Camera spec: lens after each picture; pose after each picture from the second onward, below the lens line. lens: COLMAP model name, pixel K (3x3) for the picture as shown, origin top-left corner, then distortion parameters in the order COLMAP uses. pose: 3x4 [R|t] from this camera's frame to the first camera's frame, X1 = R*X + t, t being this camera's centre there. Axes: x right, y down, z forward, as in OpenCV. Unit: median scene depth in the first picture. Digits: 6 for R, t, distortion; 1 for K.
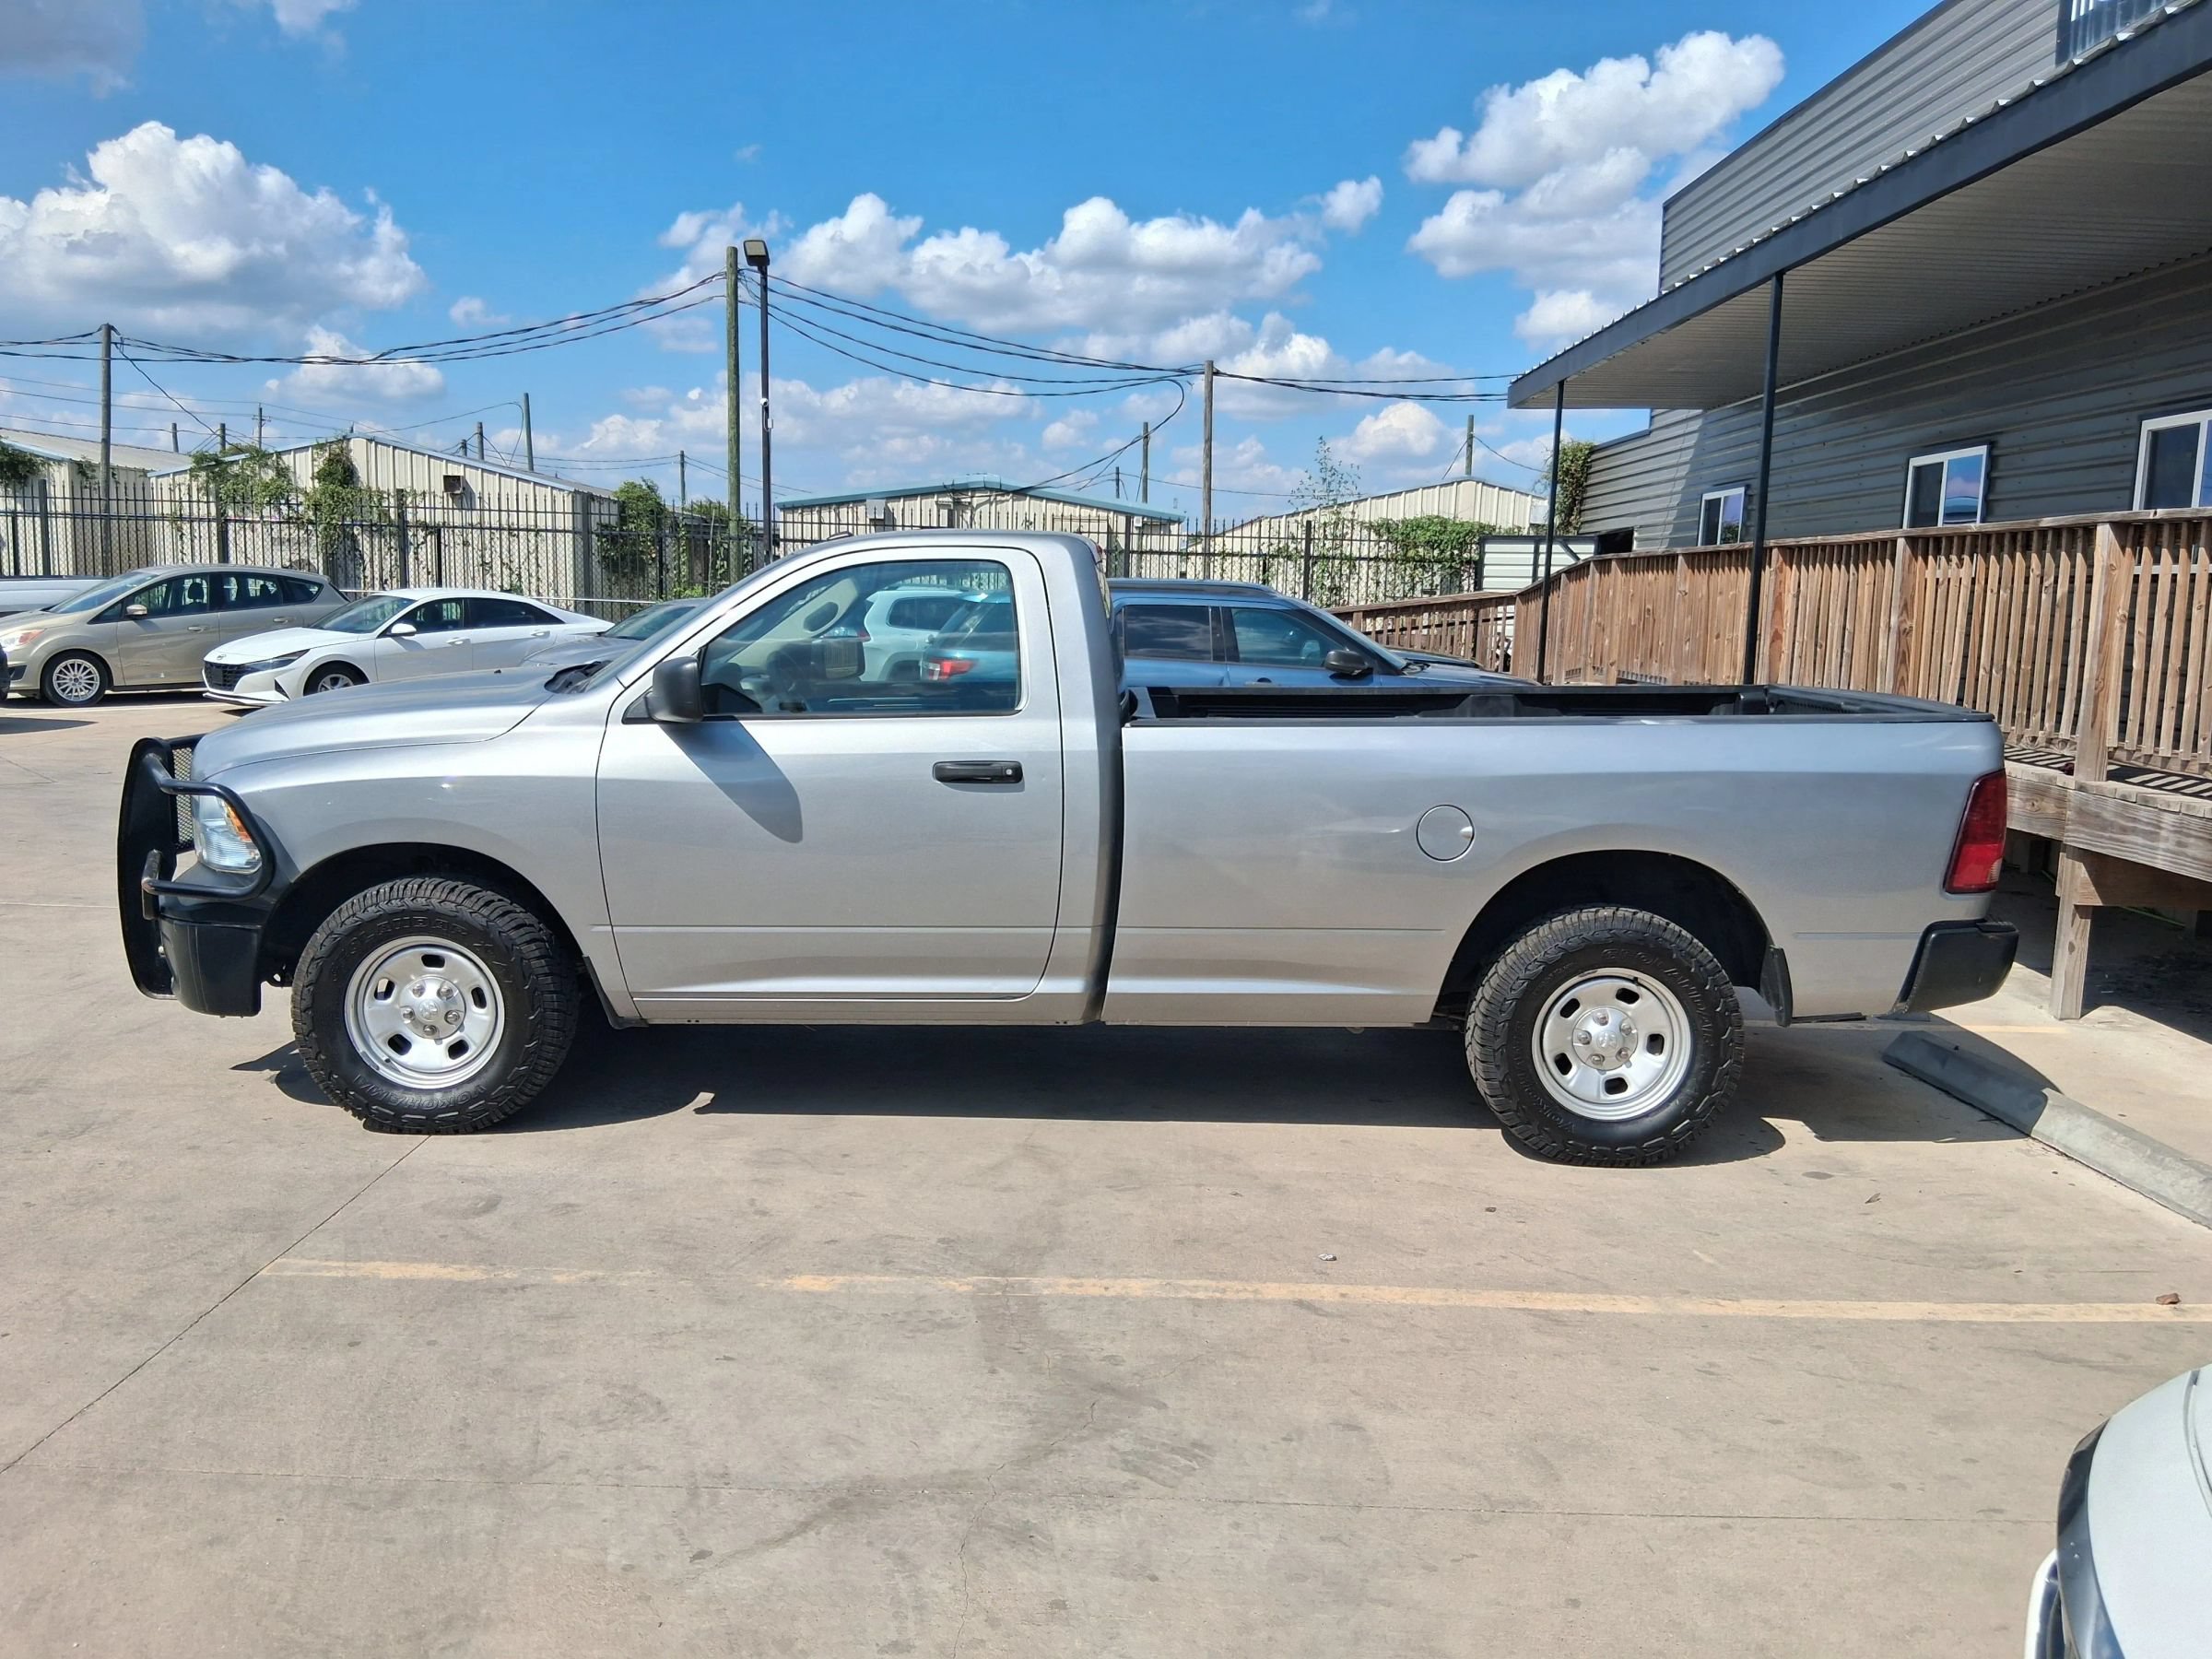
lens RADIAL K [[1675.4, 0, 1113.7], [0, 1675.4, 828.9], [0, 0, 1]] dist [0.116486, -0.183720]
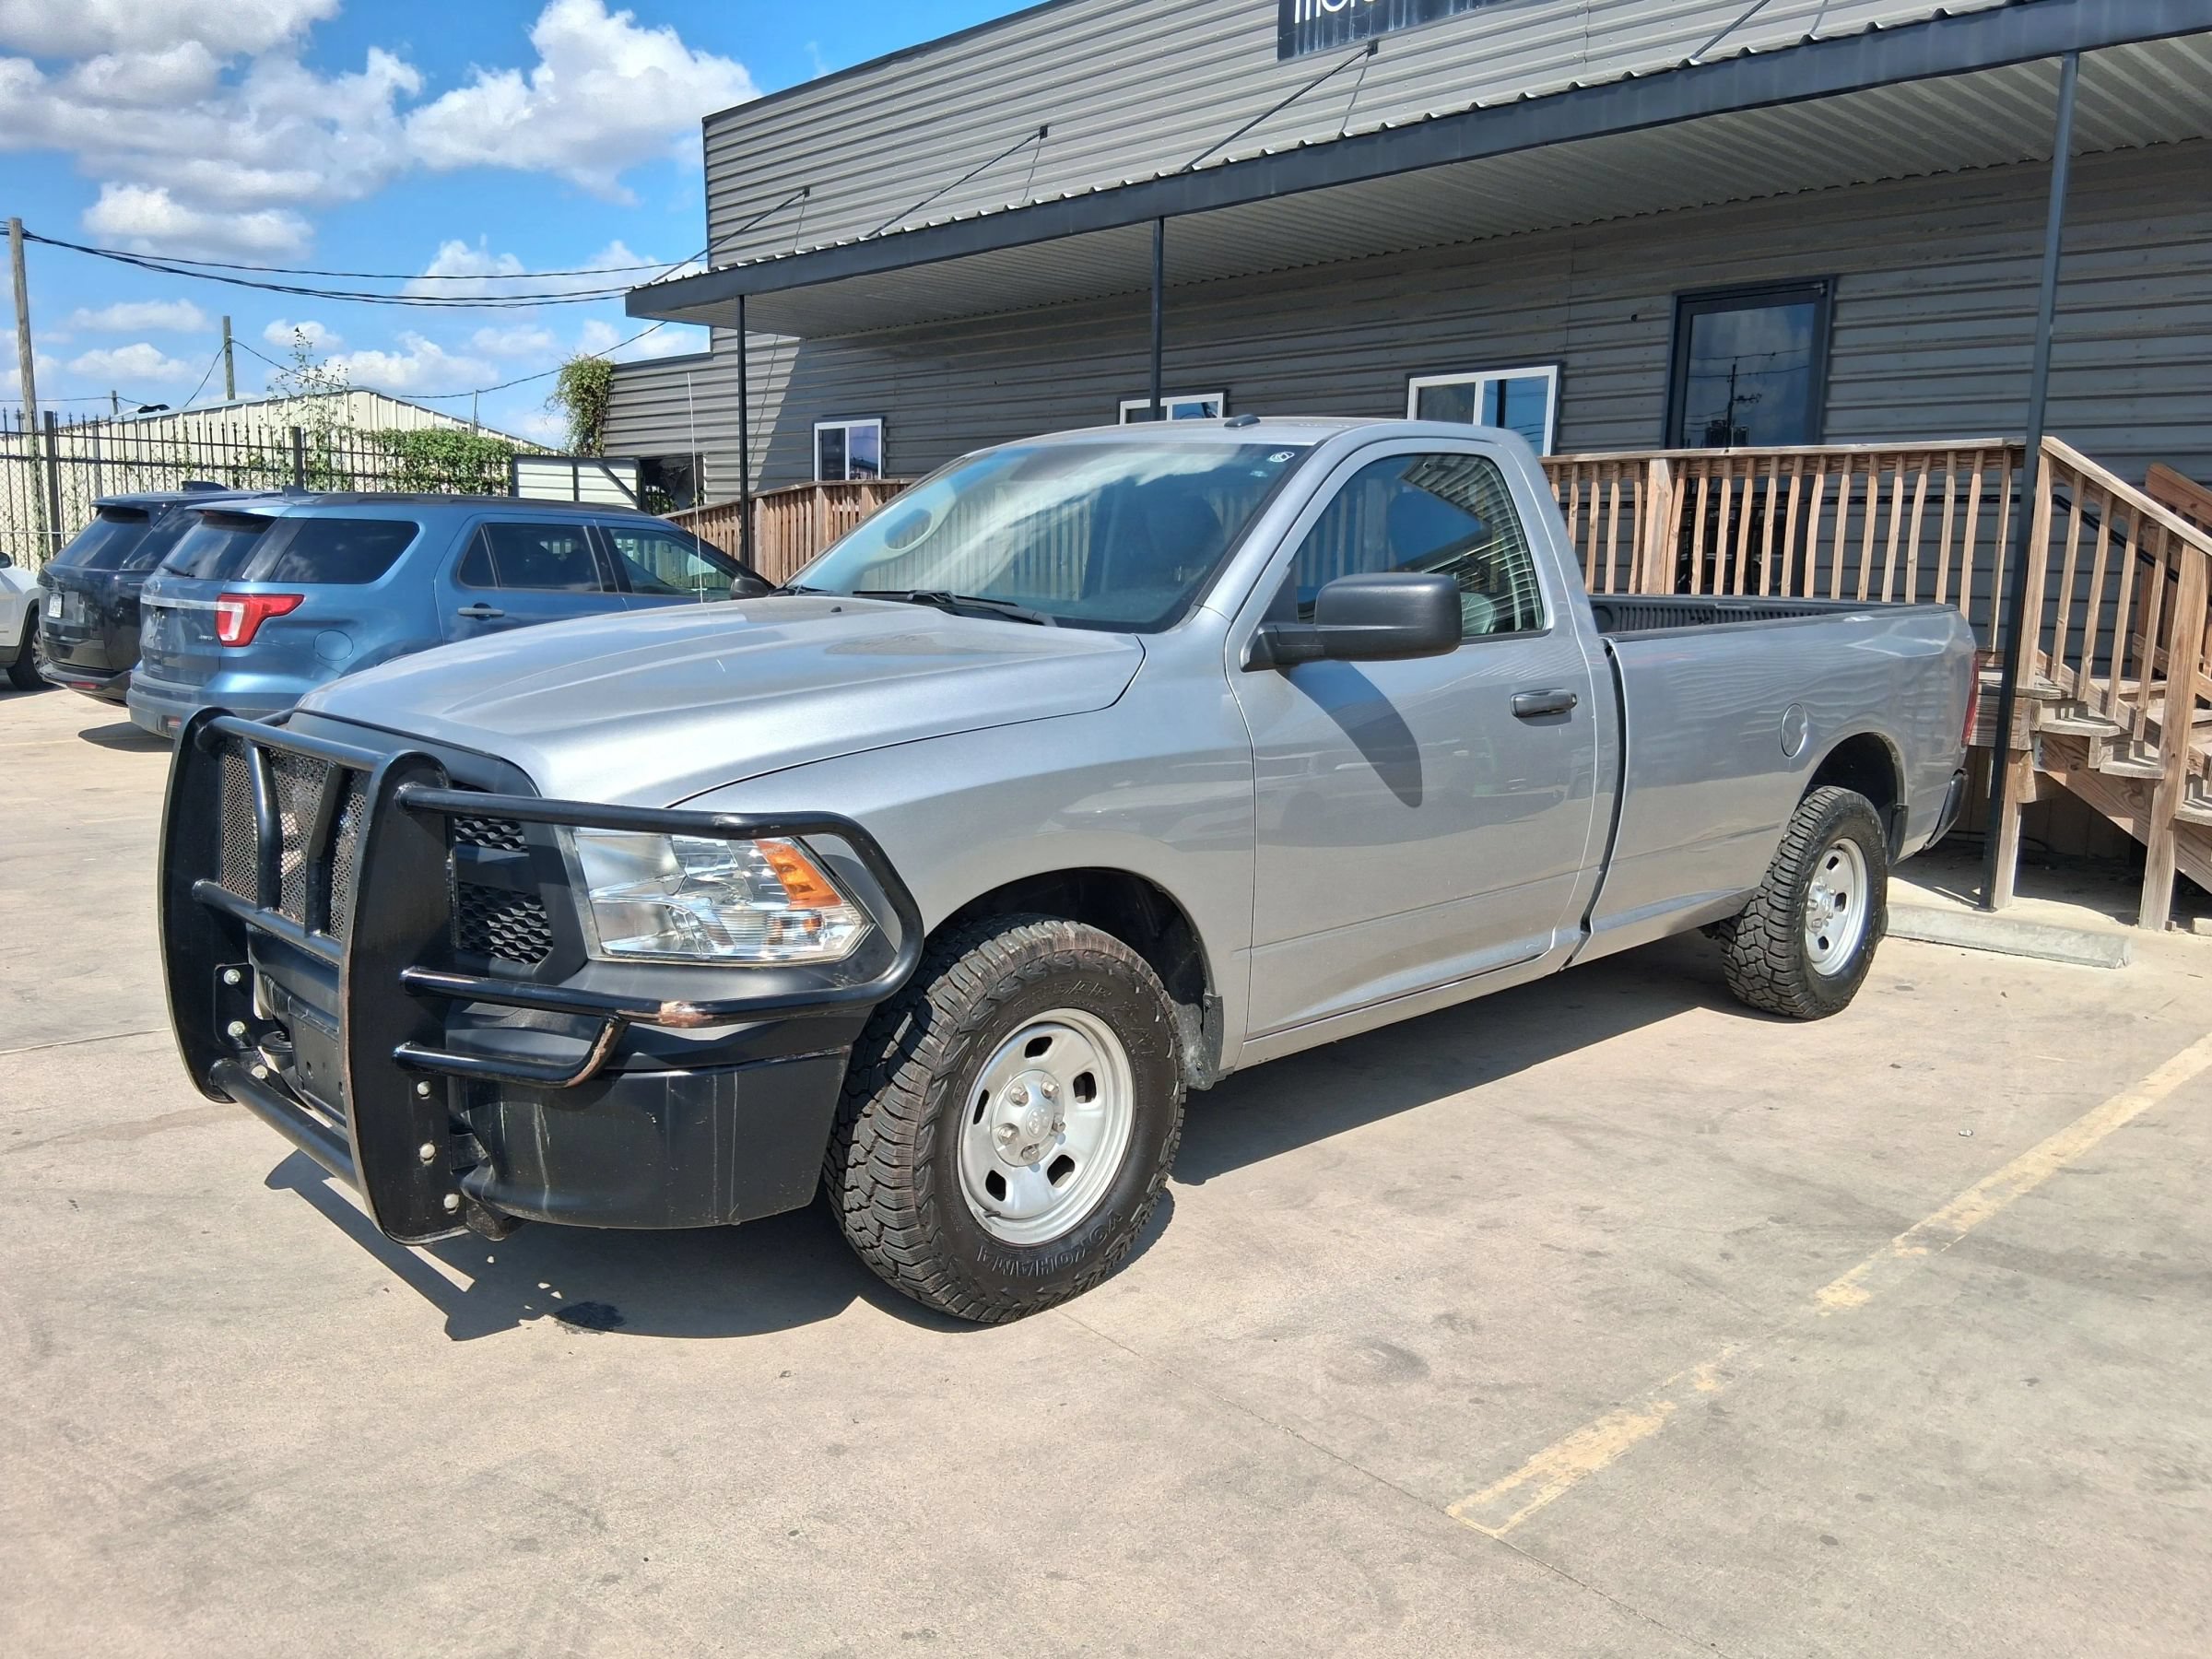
lens RADIAL K [[1668.8, 0, 1140.7], [0, 1668.8, 832.2], [0, 0, 1]] dist [0.099058, -0.168339]
pose [[0.714419, -0.116663, 0.689924, -0.876774], [0.089050, 0.993144, 0.075723, -0.053590], [-0.694028, 0.007340, 0.719910, 0.553273]]
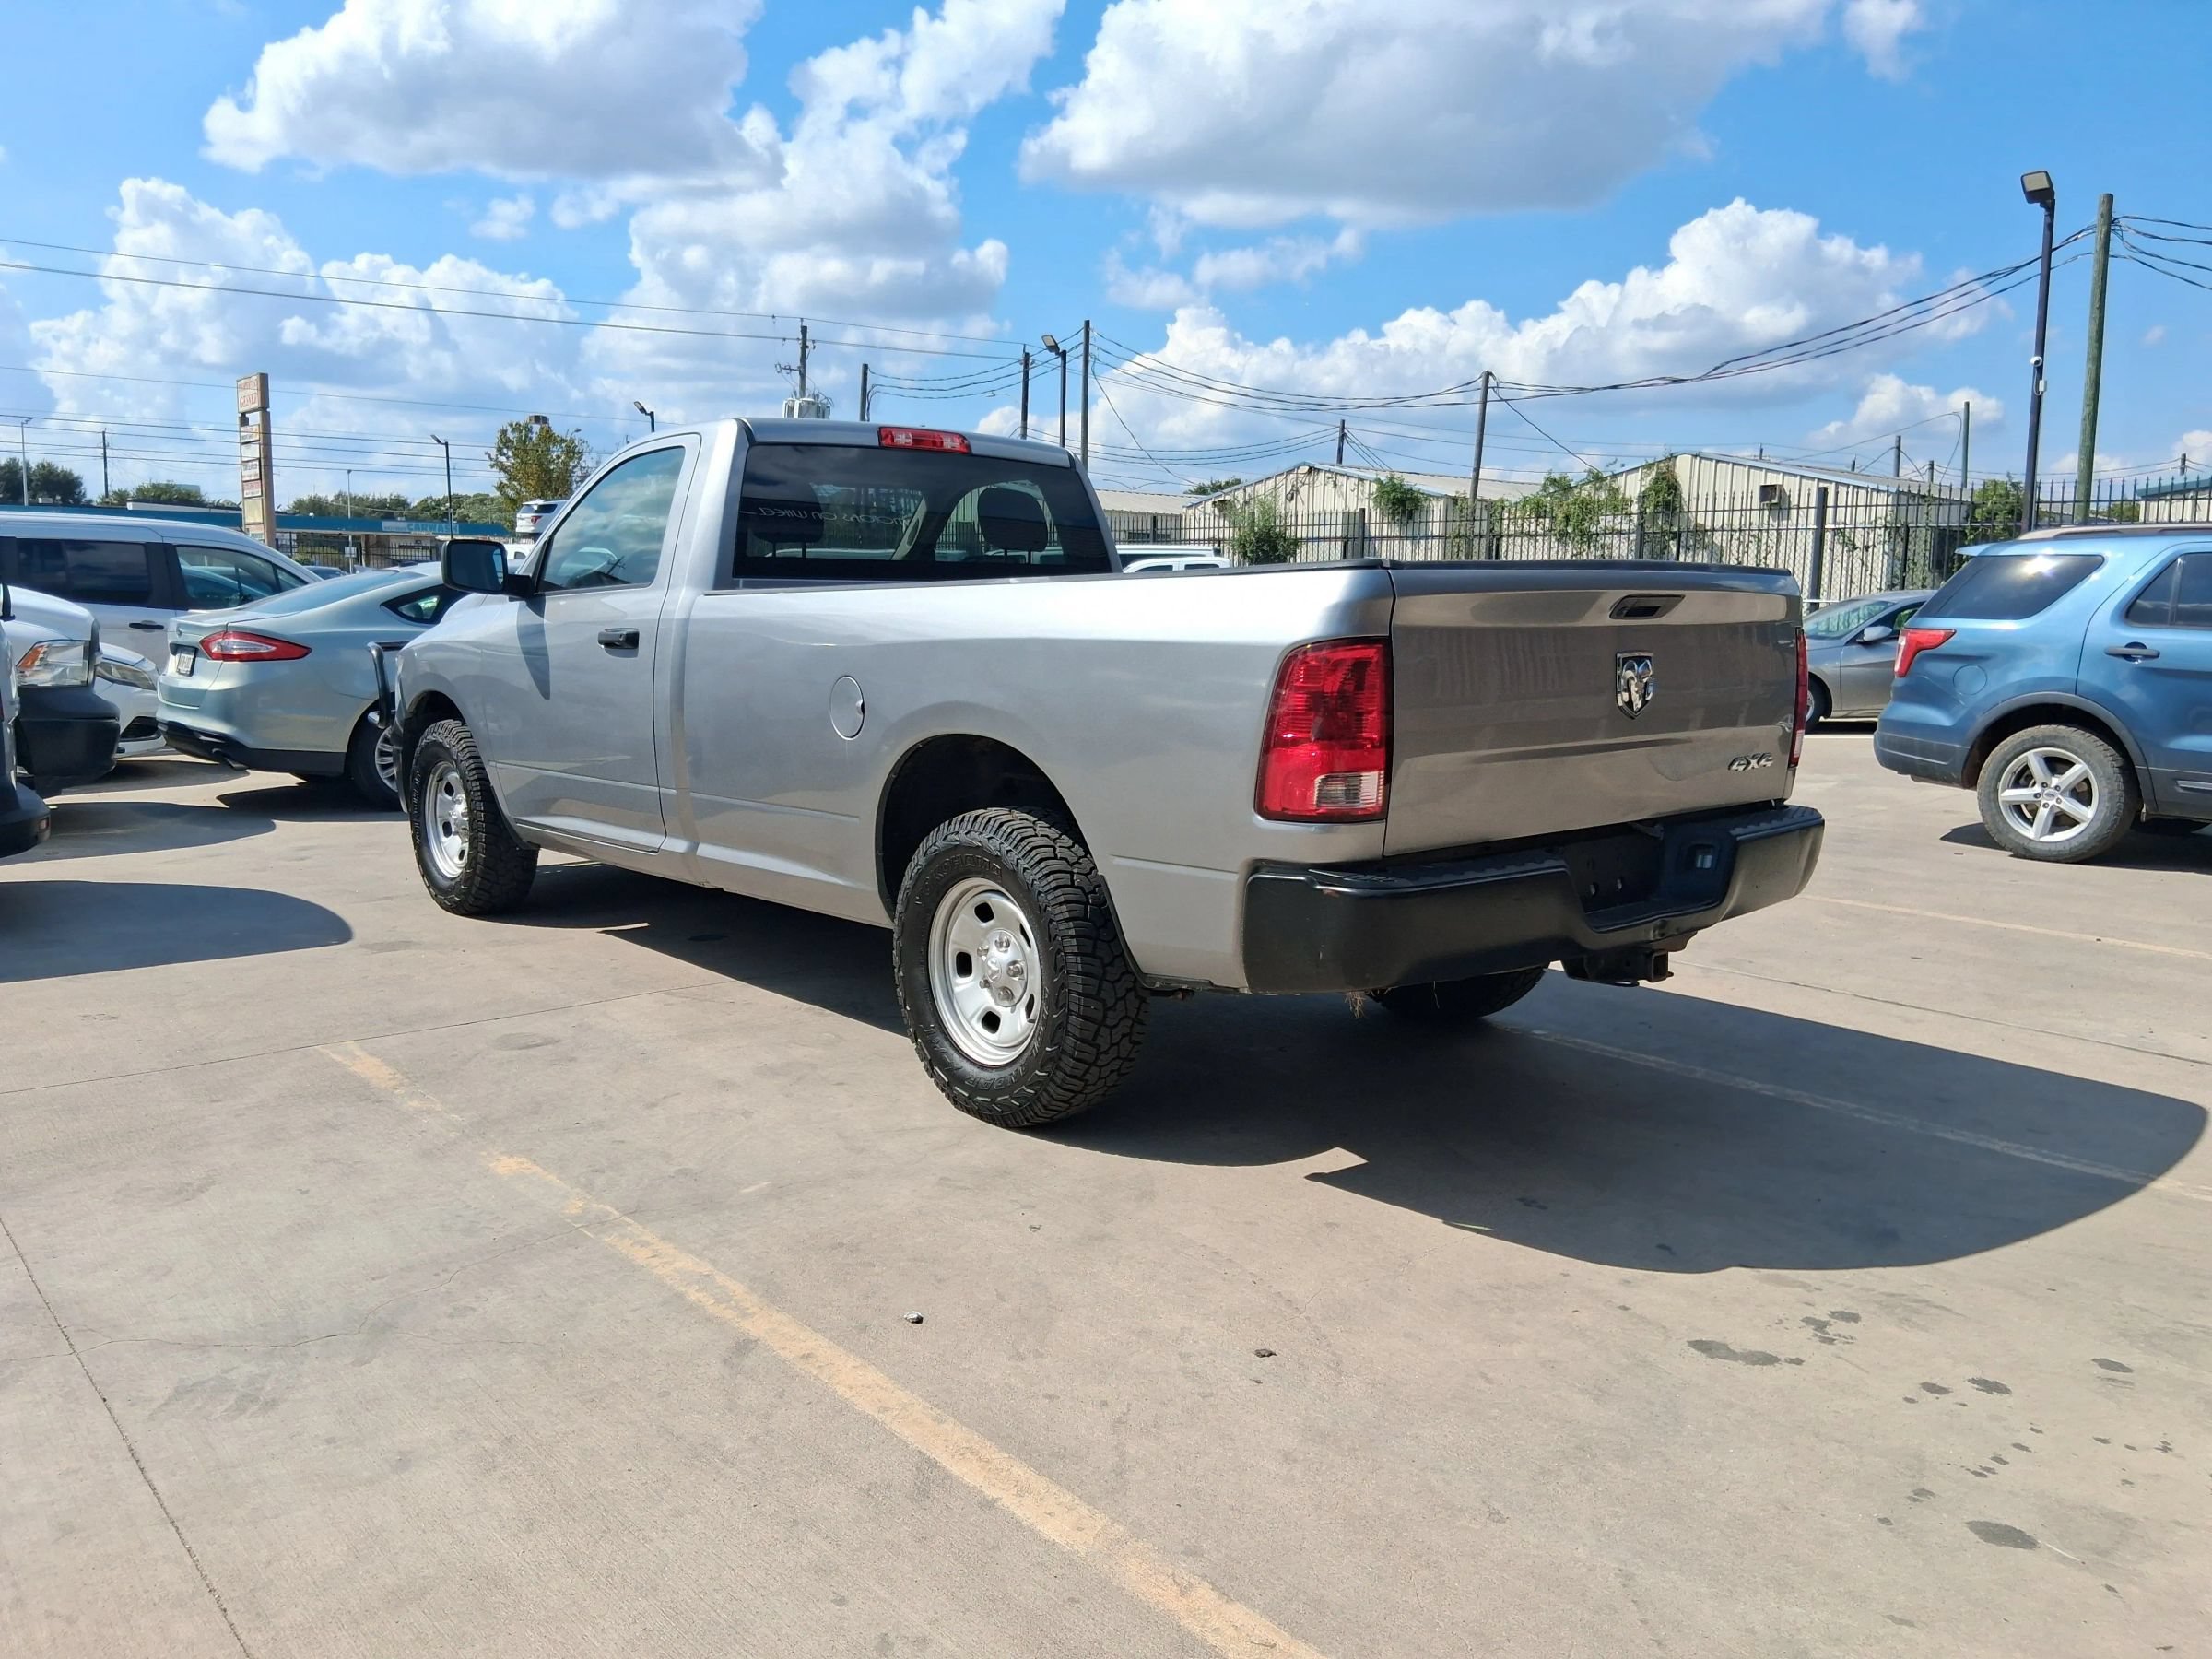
lens RADIAL K [[1680.2, 0, 1106.0], [0, 1680.2, 829.5], [0, 0, 1]] dist [0.108923, -0.187283]
pose [[0.660813, 0.085516, -0.745663, 0.641796], [-0.102409, 0.994470, 0.023294, 0.023950], [0.743531, 0.060970, 0.665916, 0.533055]]
